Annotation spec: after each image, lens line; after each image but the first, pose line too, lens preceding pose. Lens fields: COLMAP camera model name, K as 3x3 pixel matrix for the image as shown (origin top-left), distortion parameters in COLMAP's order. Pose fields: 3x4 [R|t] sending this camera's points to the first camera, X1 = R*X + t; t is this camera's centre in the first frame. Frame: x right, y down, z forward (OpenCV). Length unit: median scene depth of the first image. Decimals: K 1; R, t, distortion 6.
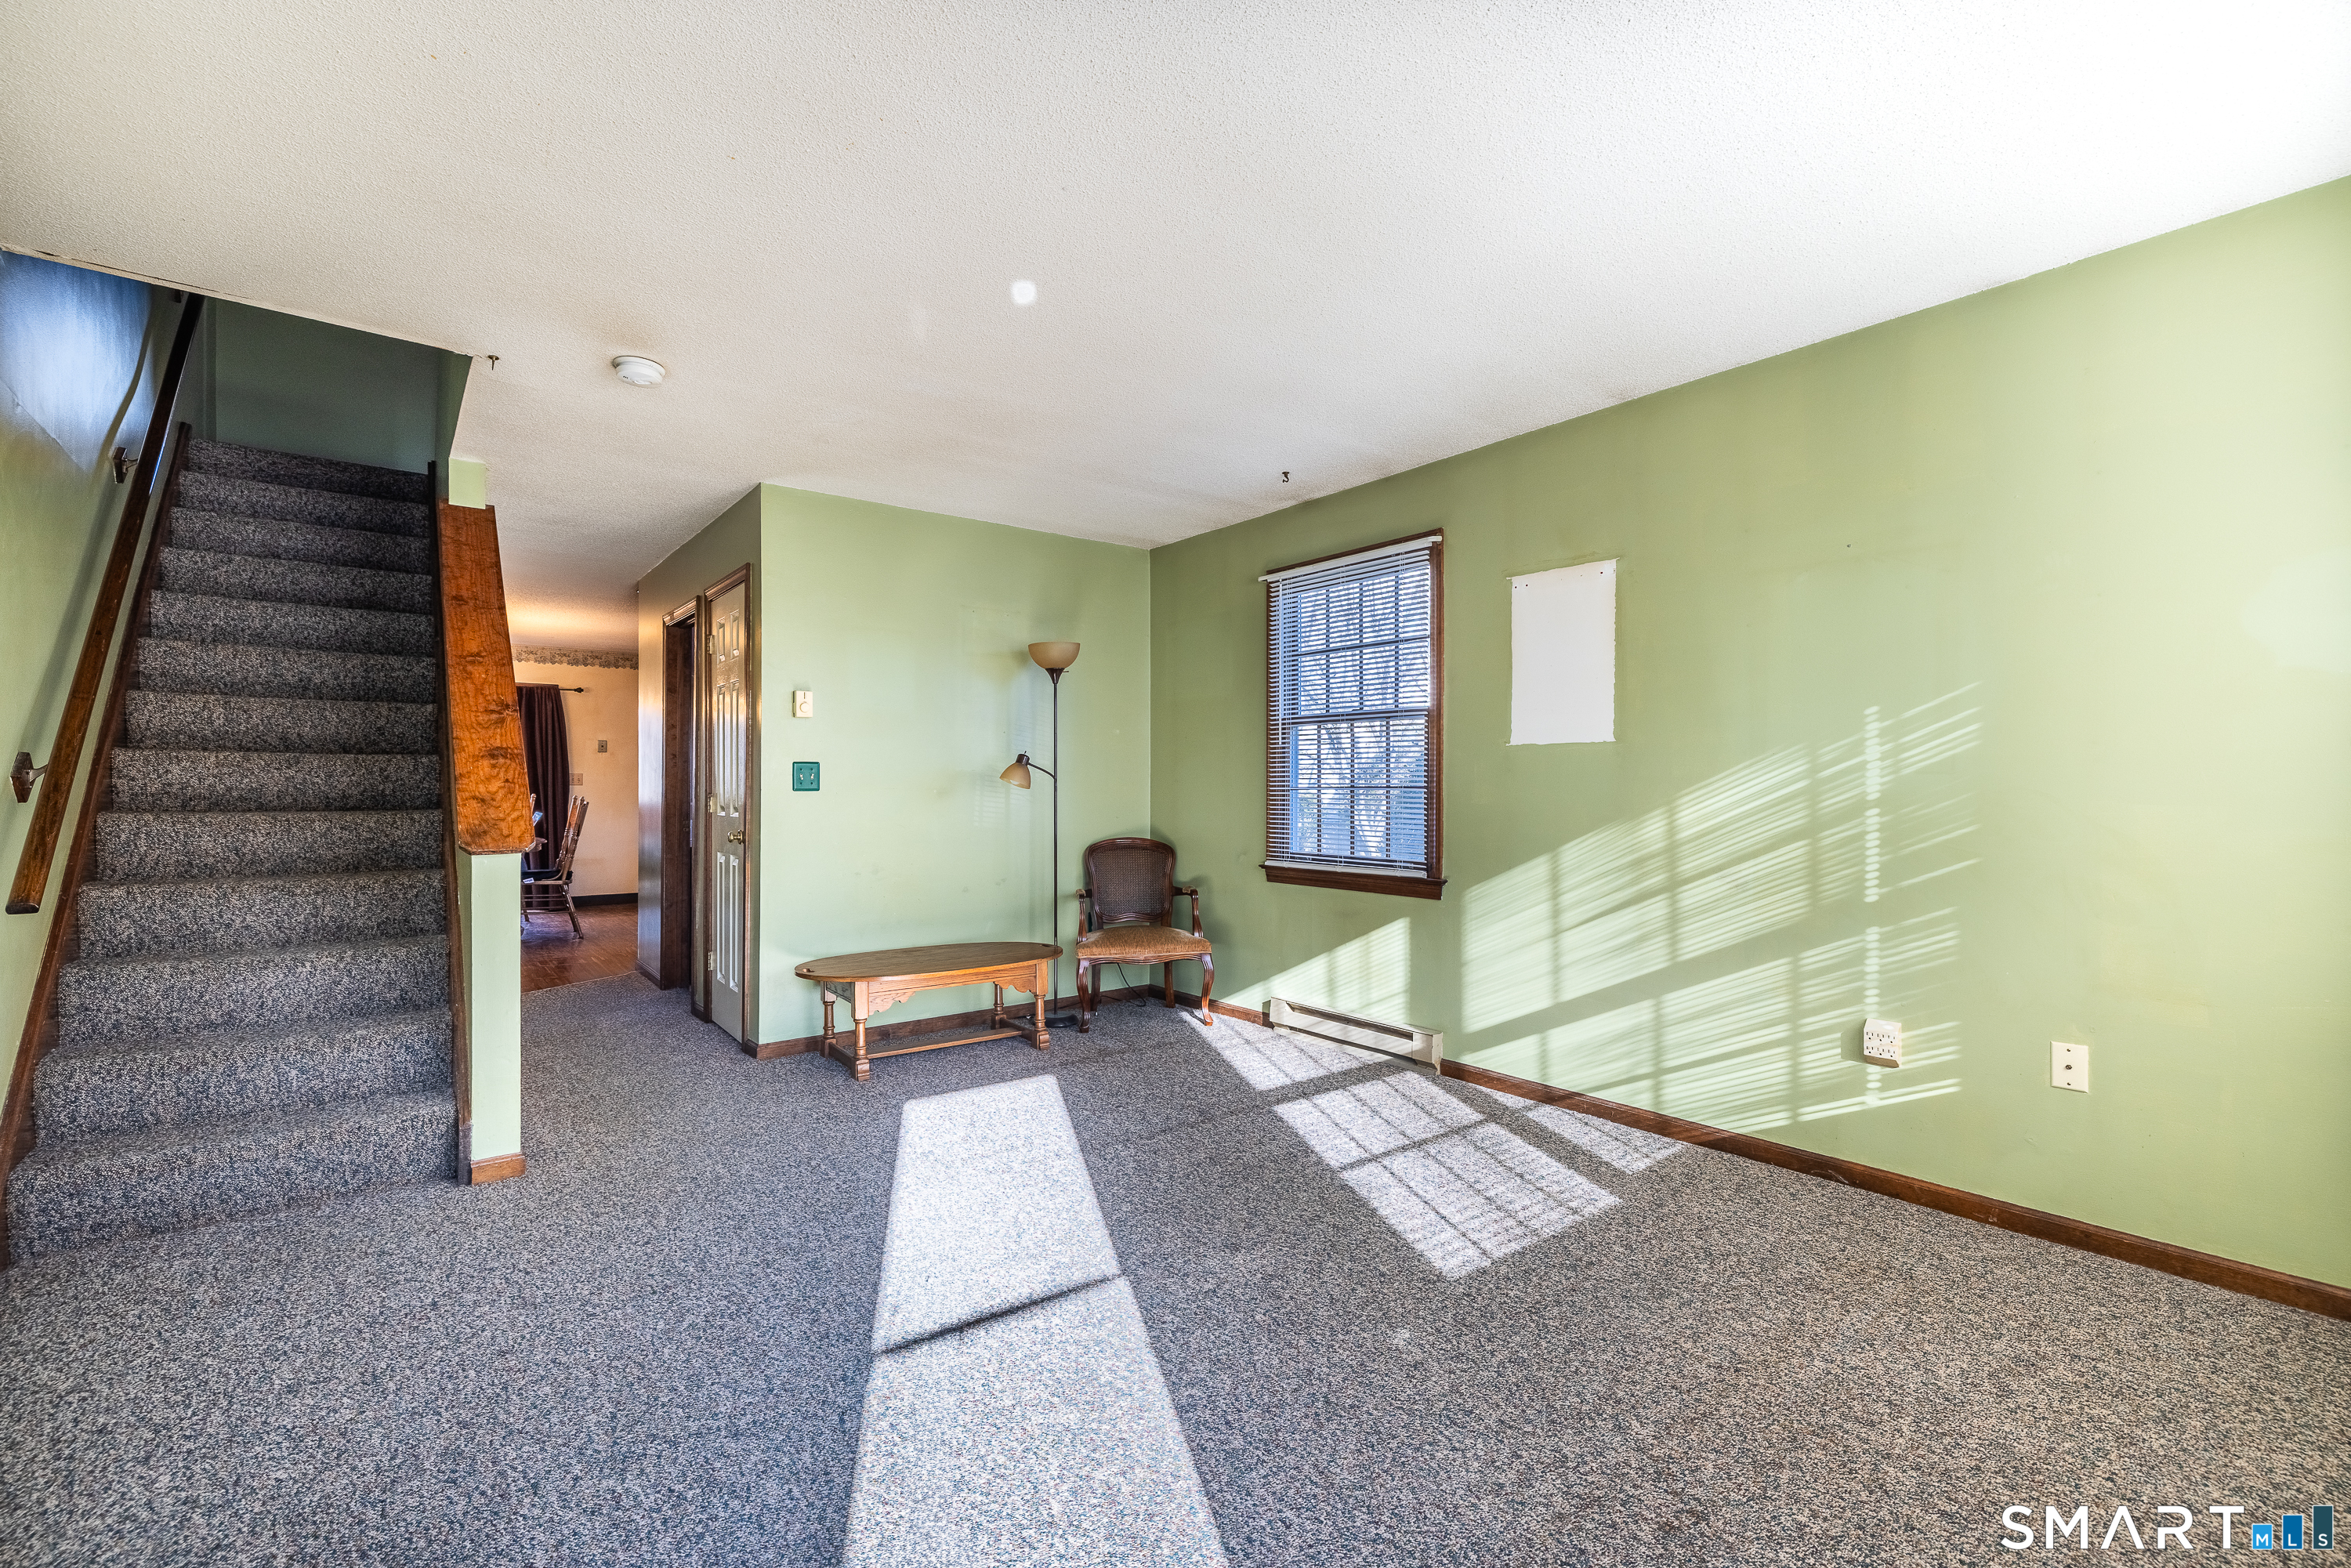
lens RADIAL K [[1002.1, 0, 1103.0], [0, 1002.1, 812.7], [0, 0, 1]] dist [0.000420, 0.000127]
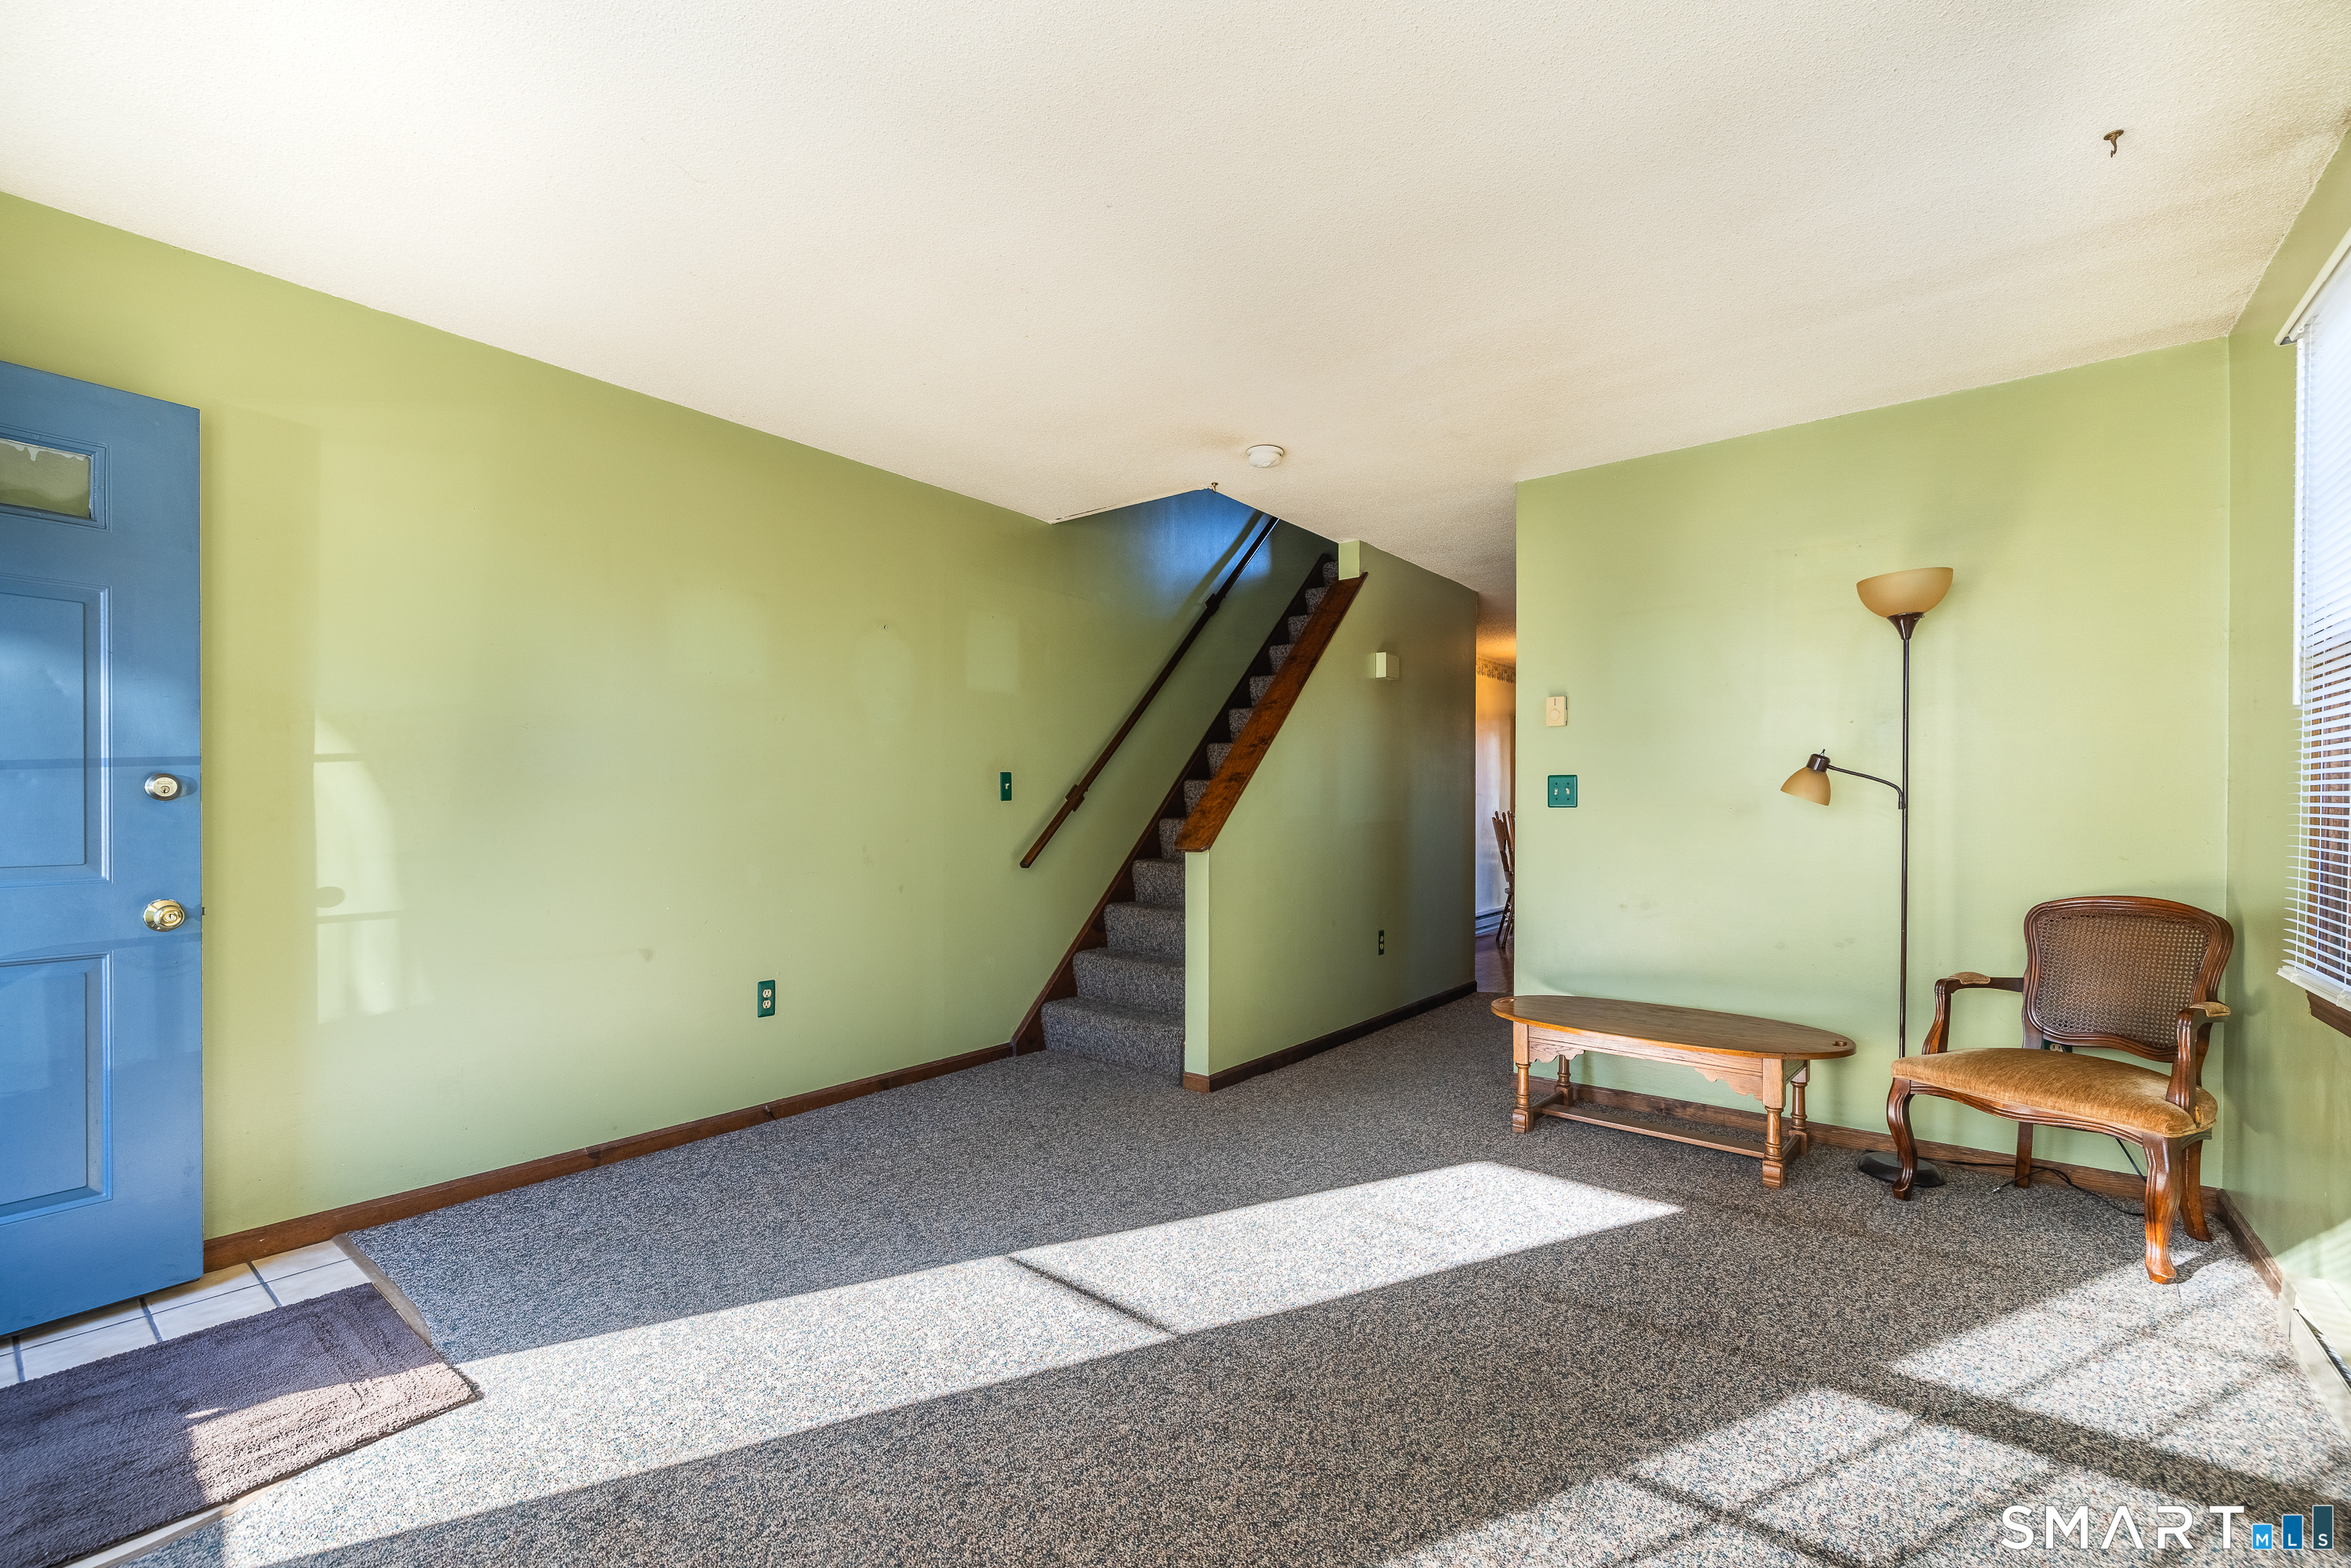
lens RADIAL K [[1002.1, 0, 1103.0], [0, 1002.1, 812.7], [0, 0, 1]] dist [0.000420, 0.000127]
pose [[0.233979, 0.009077, -0.972199, 0.567280], [-0.023398, 0.999719, 0.003703, -0.012046], [0.971960, 0.021881, 0.234125, 0.450276]]
